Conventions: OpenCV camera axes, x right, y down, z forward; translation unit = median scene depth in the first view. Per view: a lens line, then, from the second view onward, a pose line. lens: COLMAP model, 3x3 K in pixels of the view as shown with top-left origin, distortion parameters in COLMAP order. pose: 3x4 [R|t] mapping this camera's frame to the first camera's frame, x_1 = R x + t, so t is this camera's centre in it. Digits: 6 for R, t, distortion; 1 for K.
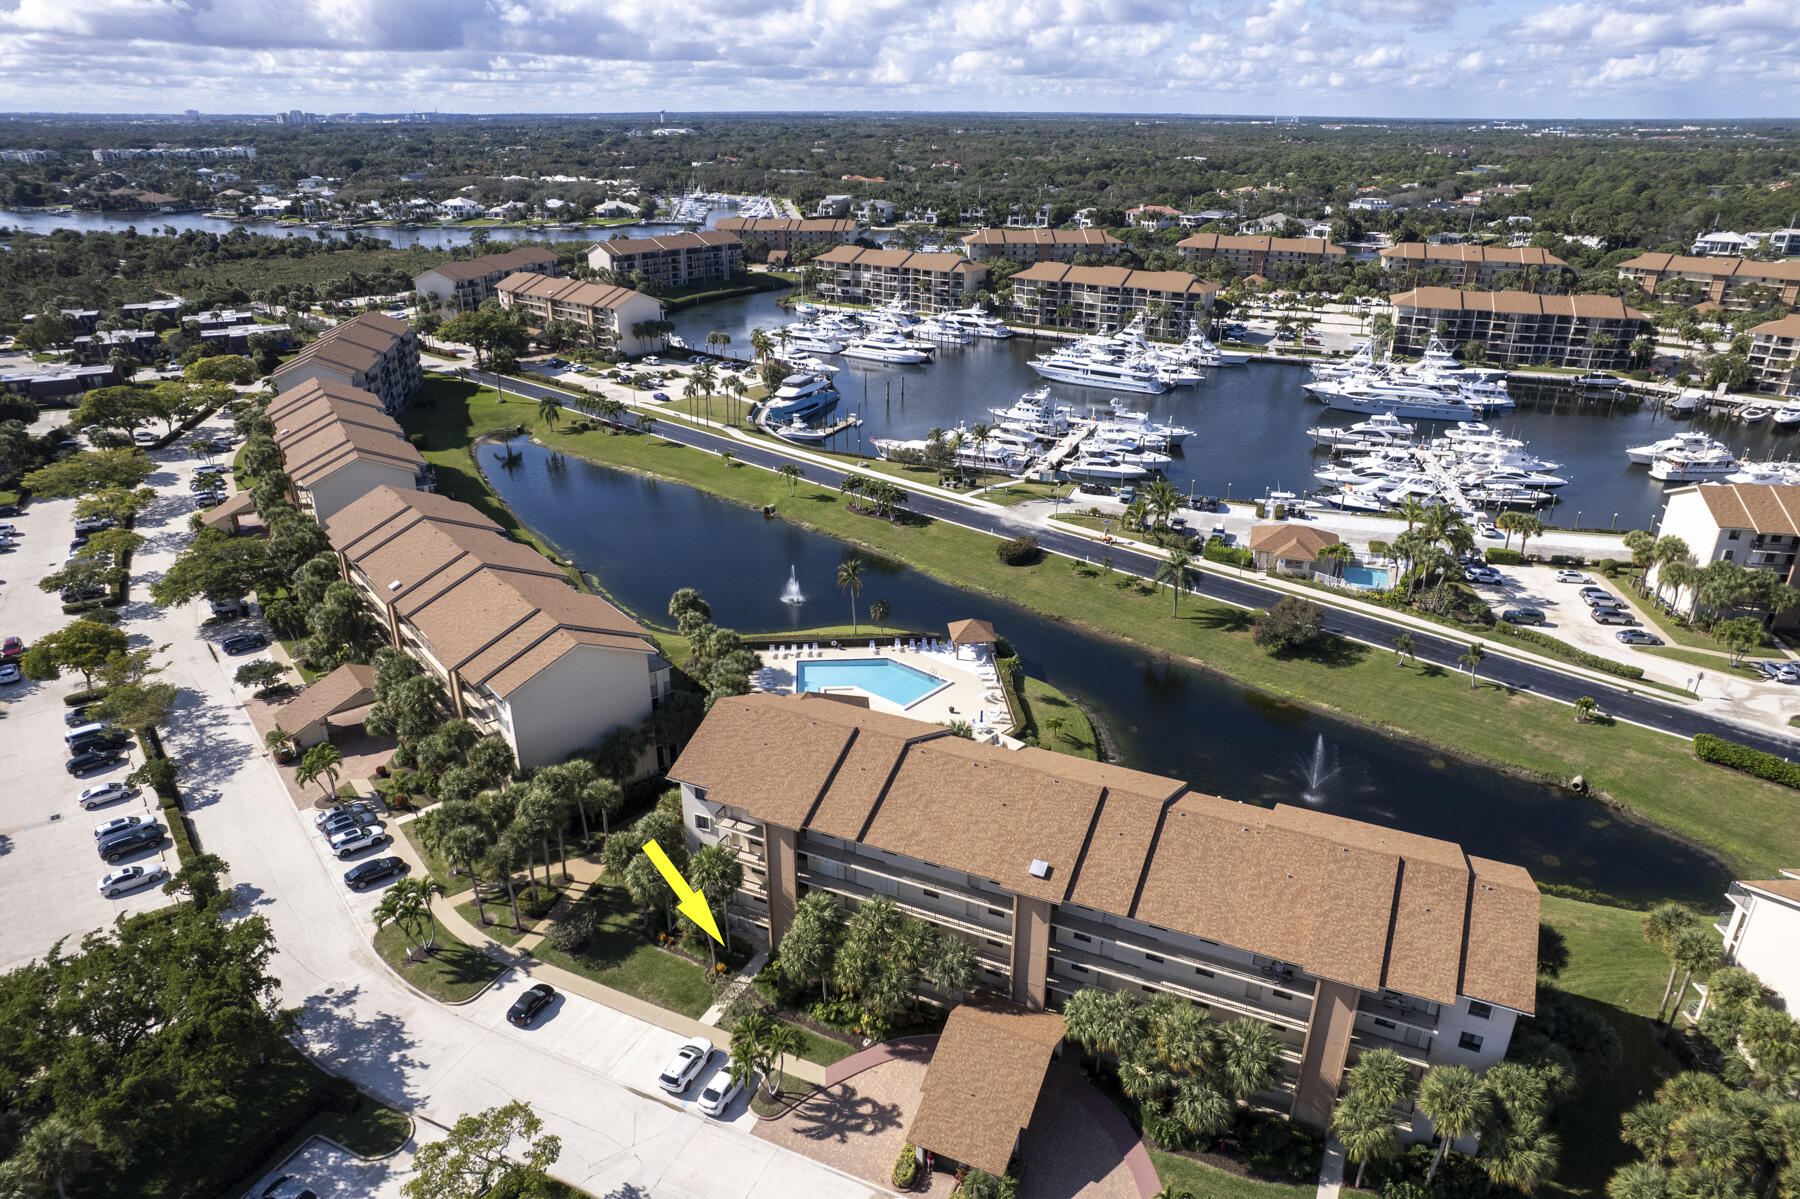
lens RADIAL K [[1155.8, 0, 899.0], [0, 1155.8, 607.8], [0, 0, 1]] dist [-0.071024, 0.060919]
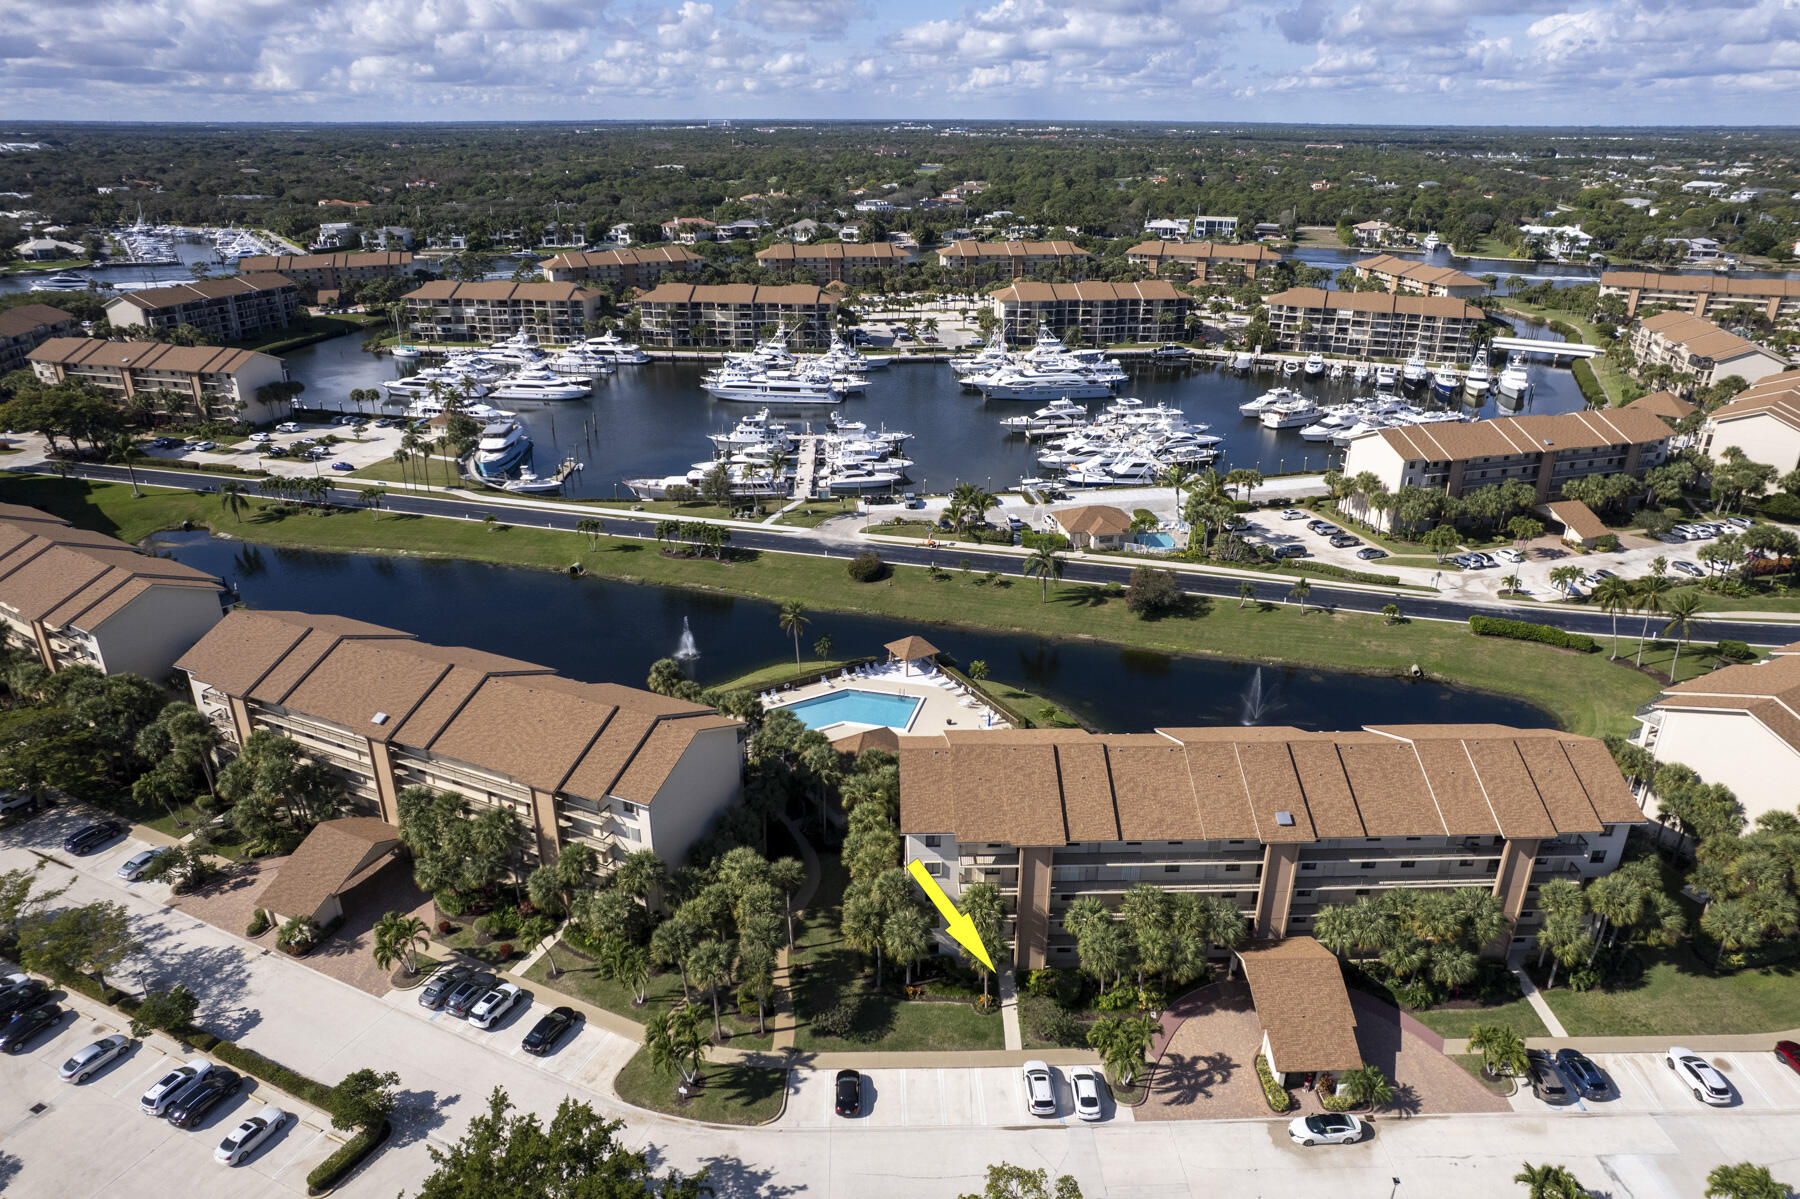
lens RADIAL K [[1155.8, 0, 902.3], [0, 1155.8, 615.3], [0, 0, 1]] dist [-0.071024, 0.060919]
pose [[0.895254, -0.178893, 0.408065, -0.188655], [0.178190, 0.983179, 0.040088, -0.026852], [-0.408372, 0.036824, 0.912072, 0.021773]]
